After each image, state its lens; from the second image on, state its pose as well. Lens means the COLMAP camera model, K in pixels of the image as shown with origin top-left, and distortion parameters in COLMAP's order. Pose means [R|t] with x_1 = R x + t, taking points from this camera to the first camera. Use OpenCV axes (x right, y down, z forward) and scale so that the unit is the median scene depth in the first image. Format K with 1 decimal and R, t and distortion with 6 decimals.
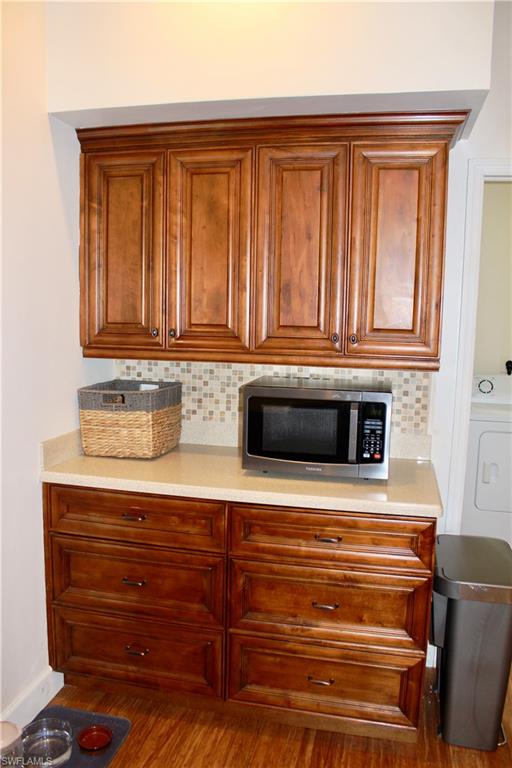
lens RADIAL K [[641.6, 0, 262.5], [0, 641.6, 376.3], [0, 0, 1]] dist [-0.163650, 0.162350]
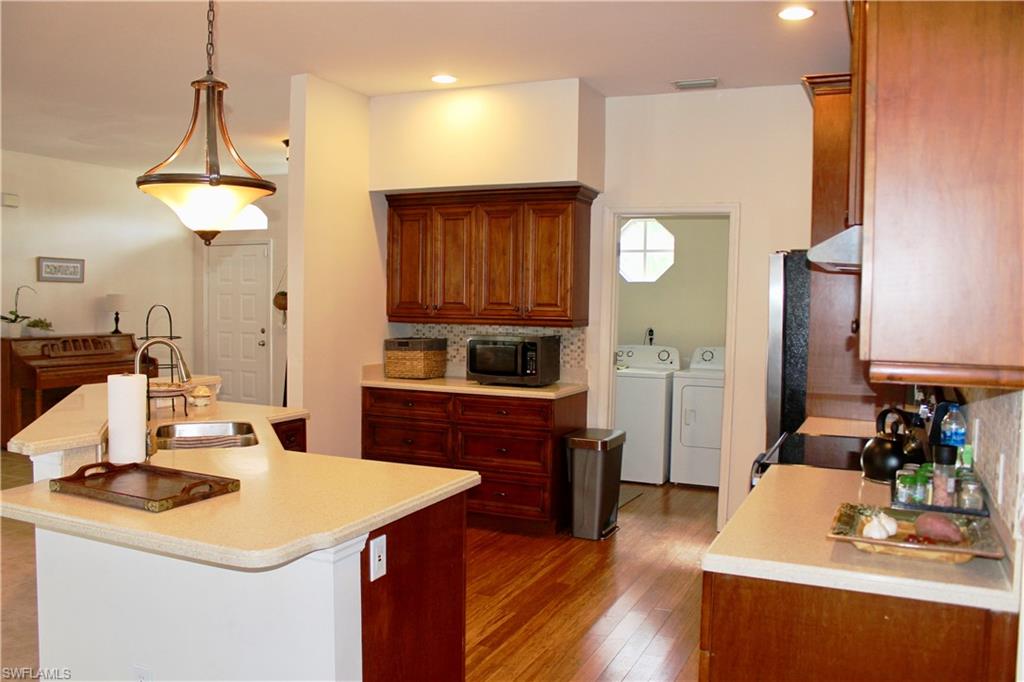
lens RADIAL K [[855.5, 0, 512.0], [0, 855.5, 341.0], [0, 0, 1]] dist [-0.163650, 0.162350]
pose [[0.977400, 0.002845, -0.211381, 0.572561], [-0.016374, 0.997924, -0.062281, 0.170749], [0.210765, 0.064335, 0.975417, -1.277226]]
